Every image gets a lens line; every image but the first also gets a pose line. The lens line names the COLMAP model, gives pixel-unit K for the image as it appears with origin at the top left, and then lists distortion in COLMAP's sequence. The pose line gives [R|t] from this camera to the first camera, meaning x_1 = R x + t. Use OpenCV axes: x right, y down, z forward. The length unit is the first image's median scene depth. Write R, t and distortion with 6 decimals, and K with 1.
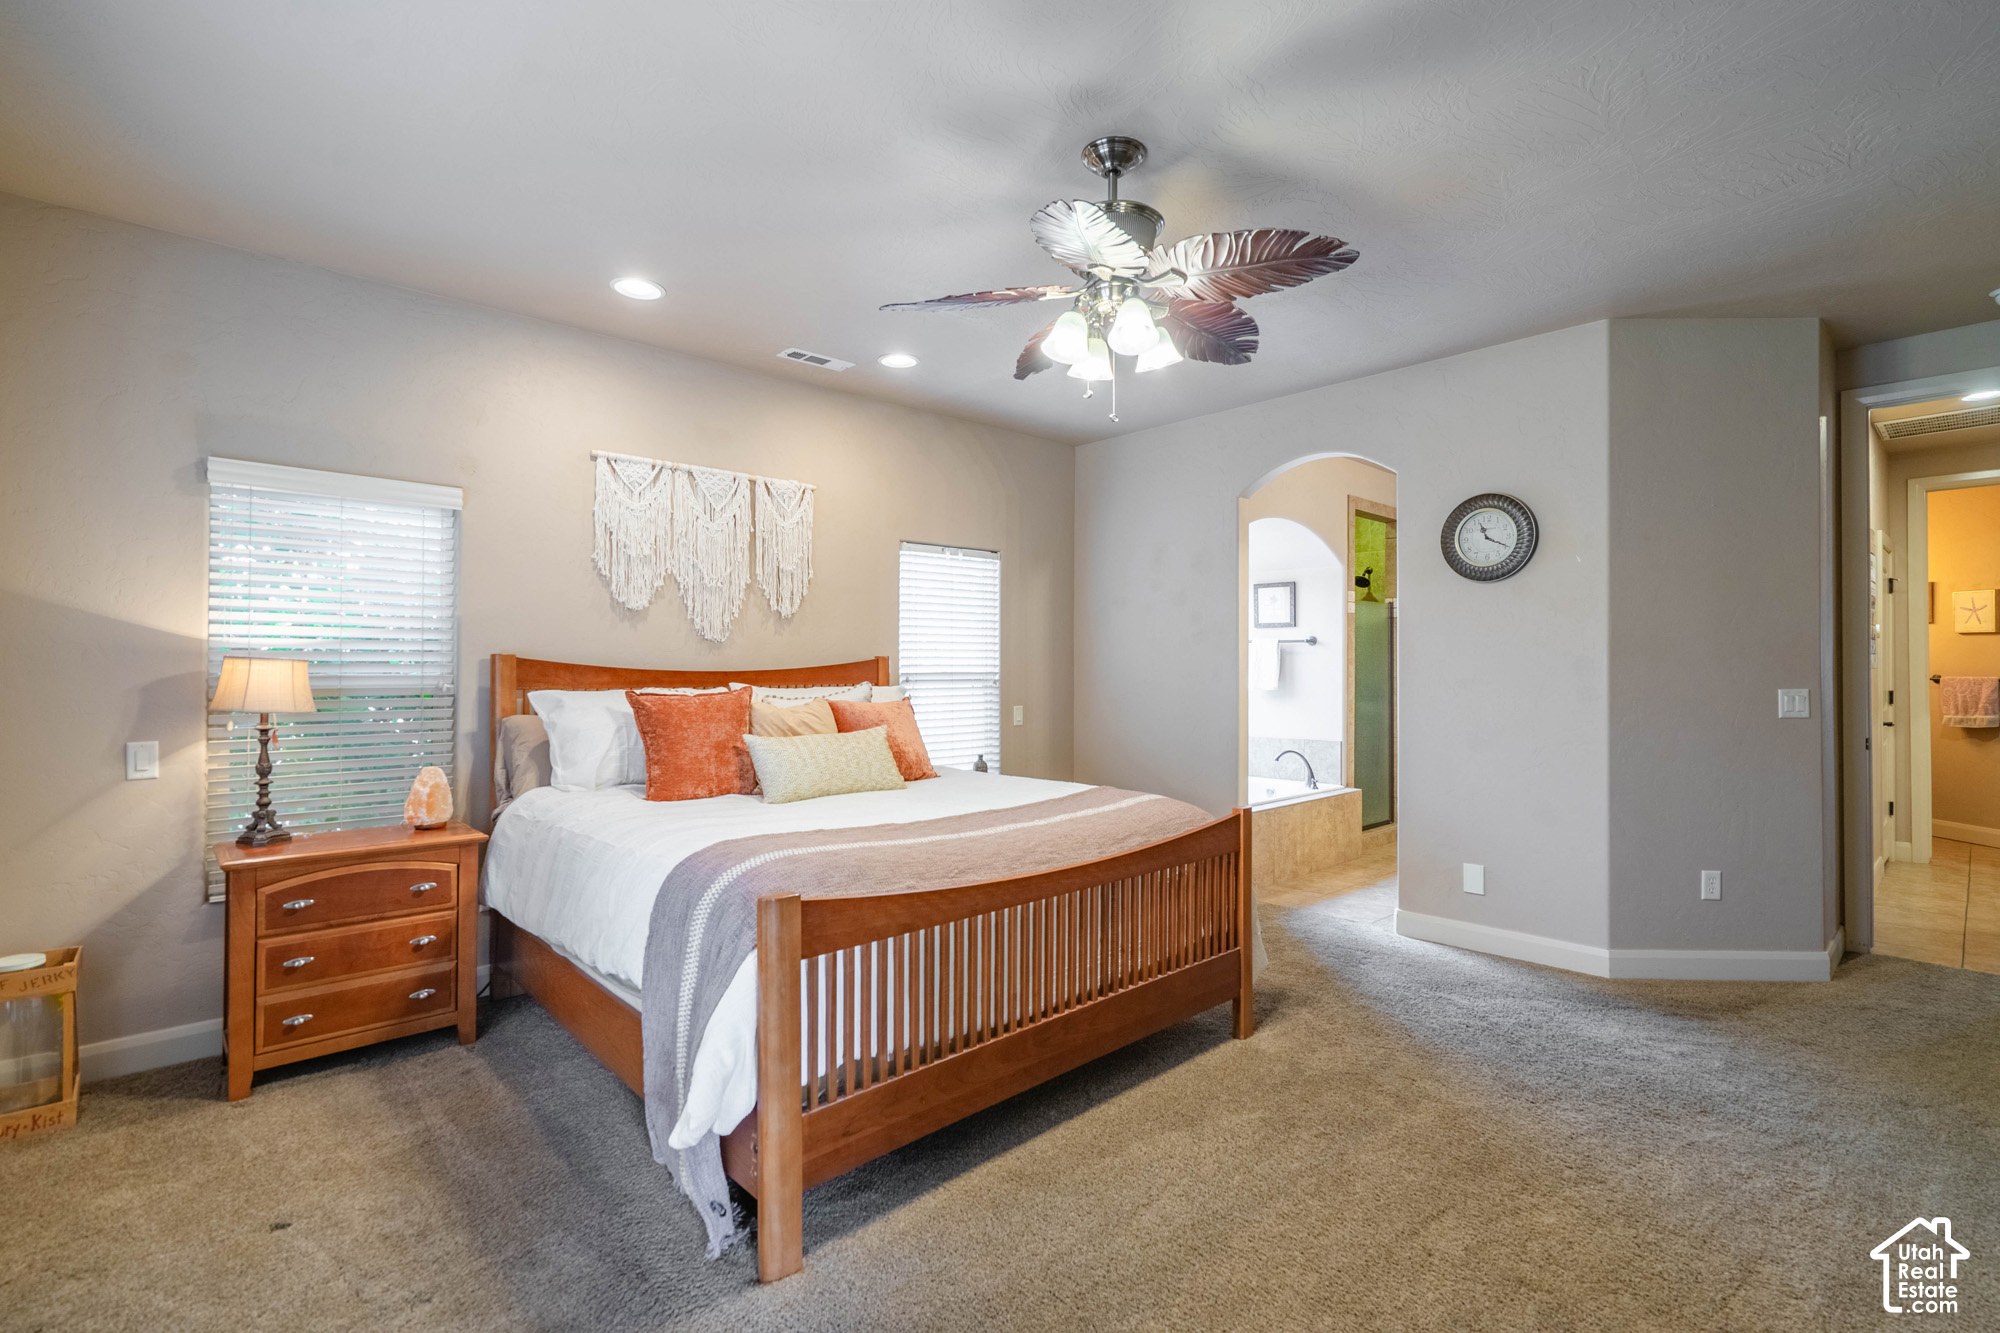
lens RADIAL K [[920.5, 0, 1001.9], [0, 920.5, 660.6], [0, 0, 1]] dist [-0.007037, 0.003914]
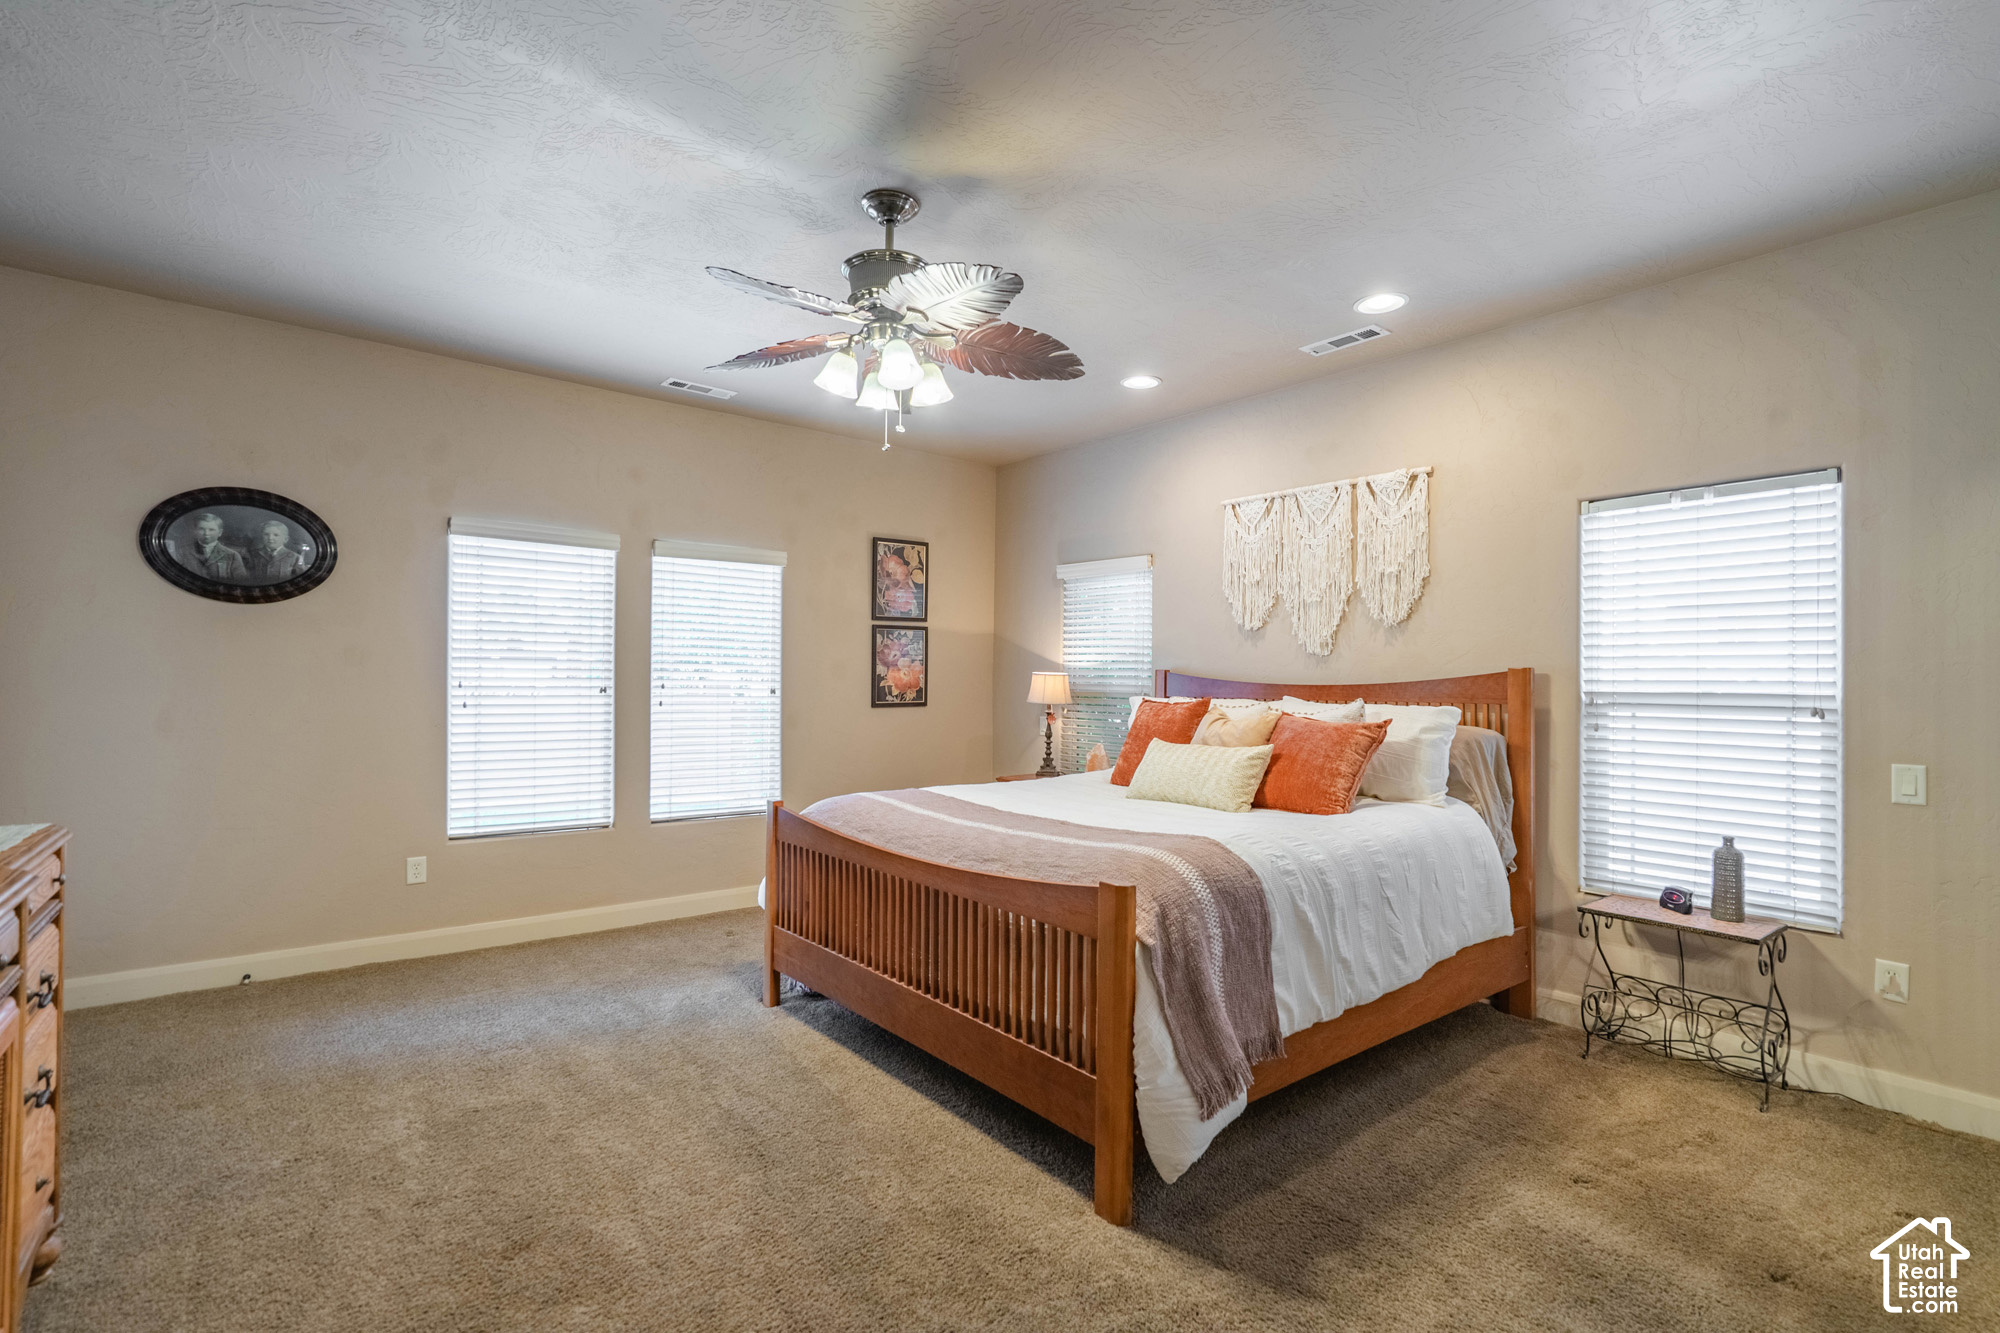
lens RADIAL K [[920.5, 0, 1004.2], [0, 920.5, 673.2], [0, 0, 1]] dist [-0.007037, 0.003914]
pose [[-0.065371, -0.006758, -0.997838, 0.700232], [-0.004069, 0.999971, -0.006506, 0.006321], [0.997853, 0.003635, -0.065397, 0.707946]]
